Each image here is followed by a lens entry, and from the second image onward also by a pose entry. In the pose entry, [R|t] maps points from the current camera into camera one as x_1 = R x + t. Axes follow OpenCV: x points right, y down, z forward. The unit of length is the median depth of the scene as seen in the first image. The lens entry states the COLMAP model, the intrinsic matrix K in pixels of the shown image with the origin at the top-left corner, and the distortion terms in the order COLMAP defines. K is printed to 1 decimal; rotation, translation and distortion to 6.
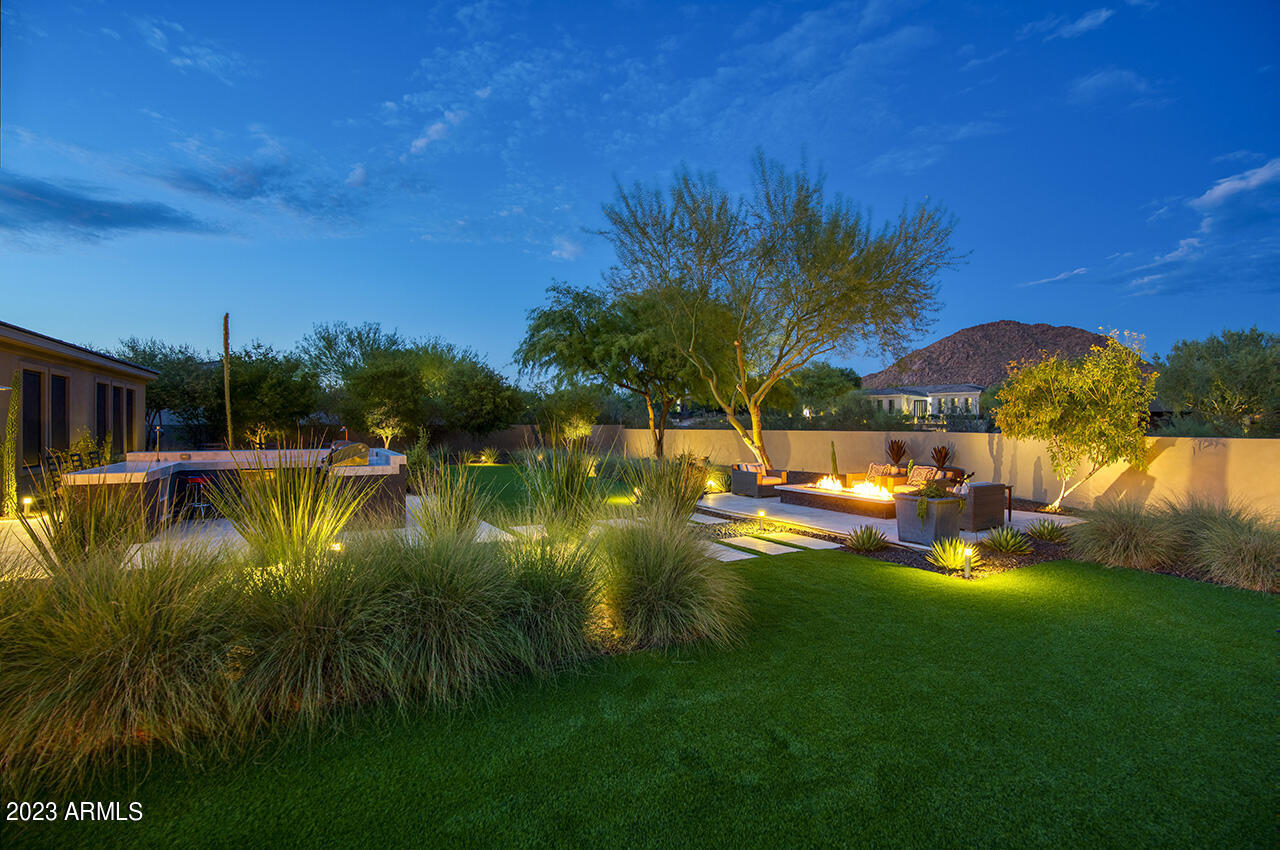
lens RADIAL K [[587.7, 0, 630.4], [0, 587.7, 423.8], [0, 0, 1]] dist [-0.048505, 0.007670]
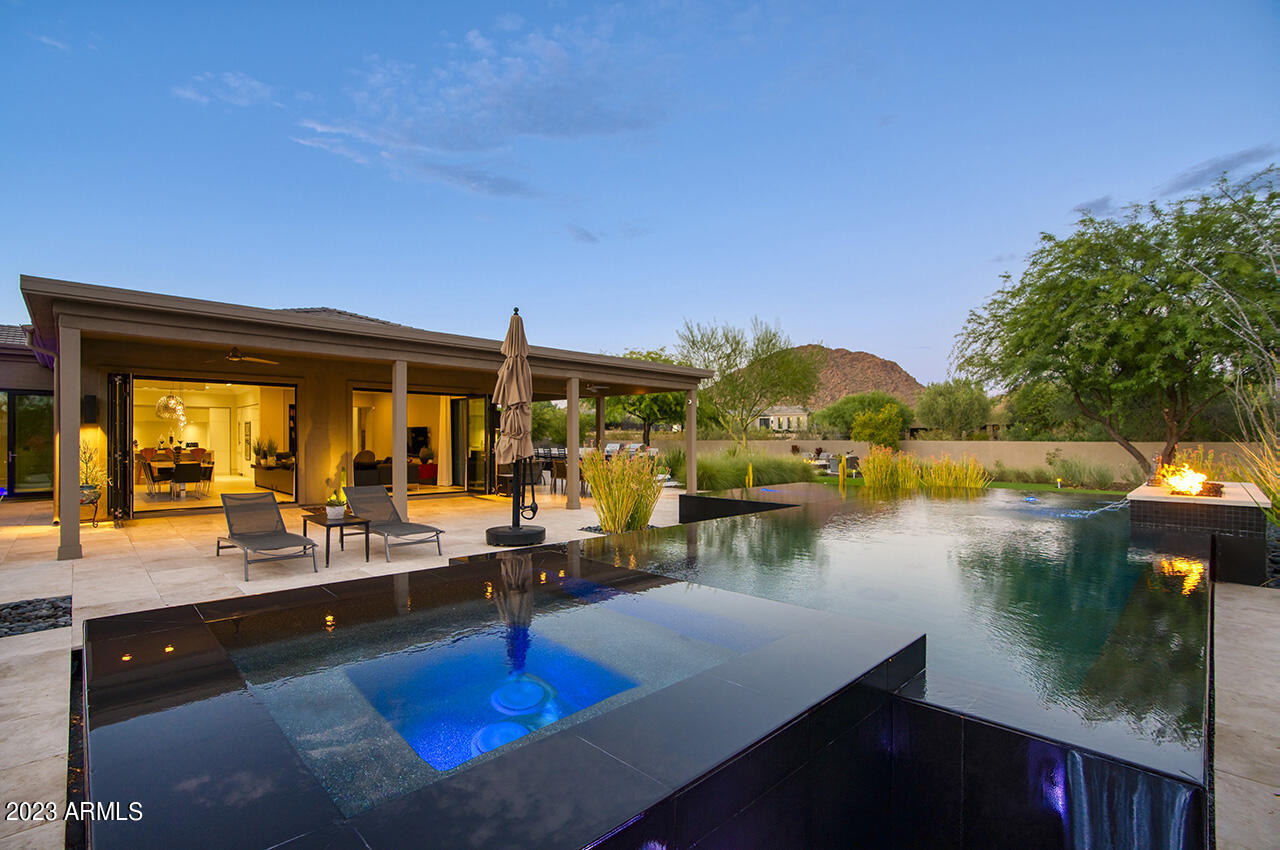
lens RADIAL K [[587.7, 0, 635.3], [0, 587.7, 426.5], [0, 0, 1]] dist [-0.048505, 0.007670]
pose [[0.960687, 0.003890, 0.277606, -0.746180], [0.001275, 0.999829, -0.018423, 0.001153], [-0.277631, 0.018053, 0.960518, -0.921730]]
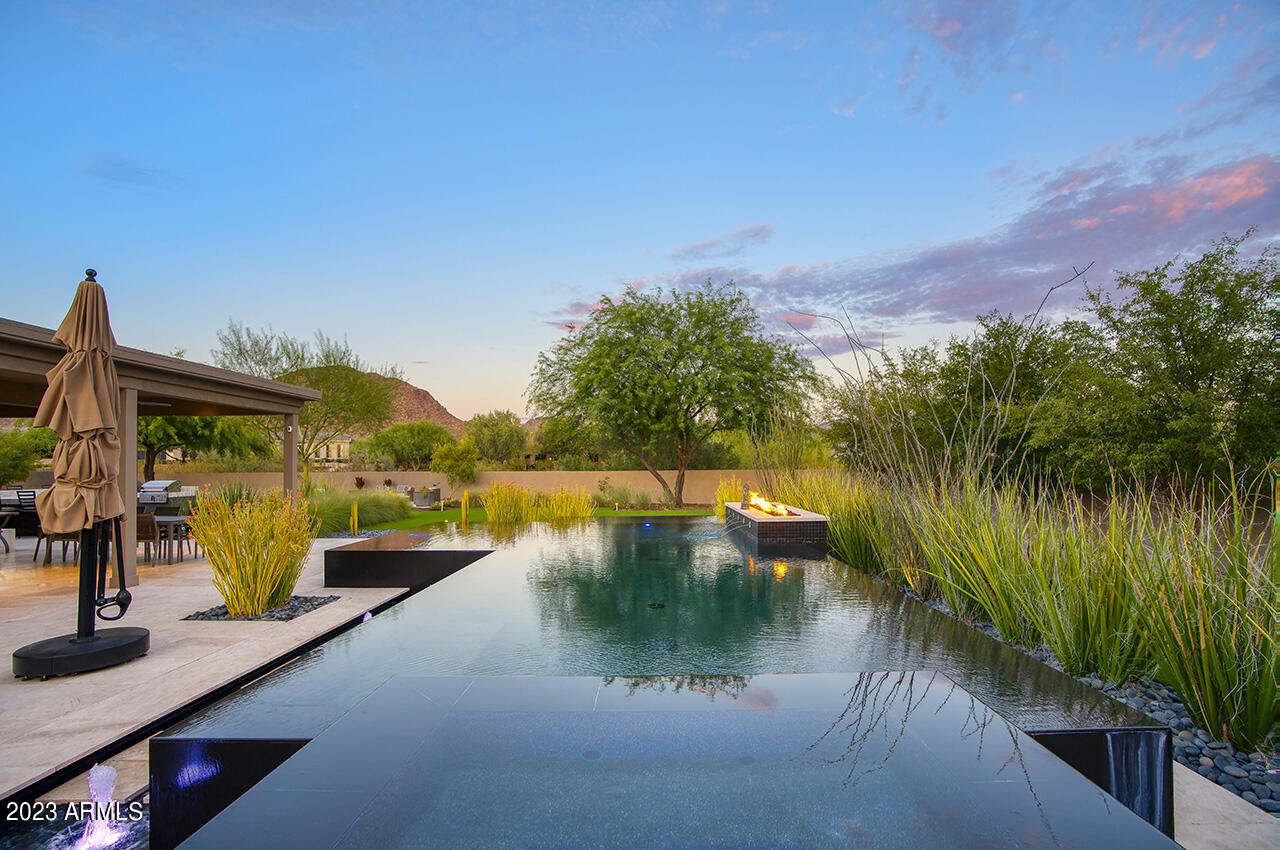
lens RADIAL K [[587.7, 0, 655.5], [0, 587.7, 445.5], [0, 0, 1]] dist [-0.048505, 0.007670]
pose [[0.476812, 0.022052, 0.878729, -0.824069], [0.008650, 0.999519, -0.029777, -0.008915], [-0.878963, 0.021799, 0.476392, -0.797072]]
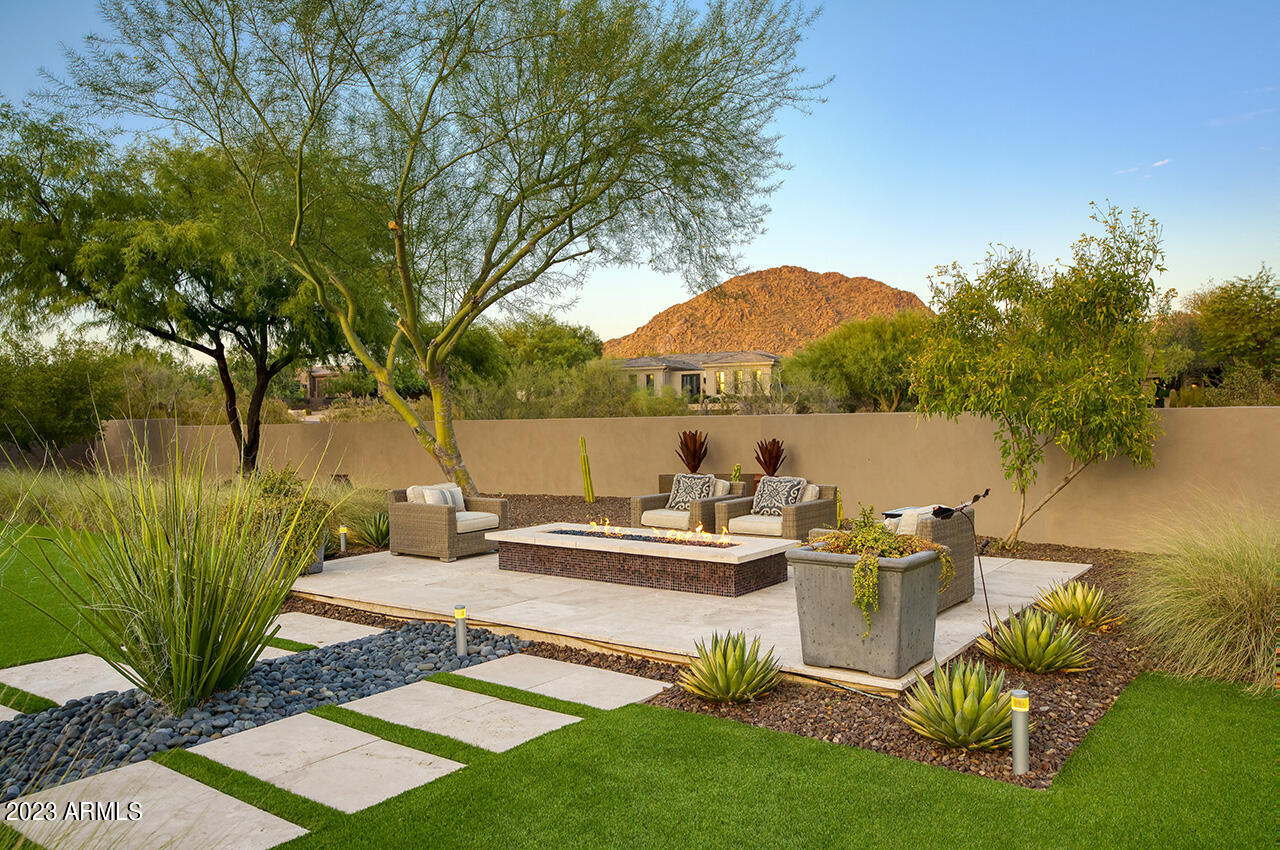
lens RADIAL K [[949.2, 0, 646.5], [0, 949.2, 430.1], [0, 0, 1]] dist [0.000156, 0.002009]
pose [[0.910784, -0.024738, 0.412141, 0.045360], [0.019306, 0.999663, 0.017338, 0.011630], [-0.412431, -0.007834, 0.910955, 0.215366]]
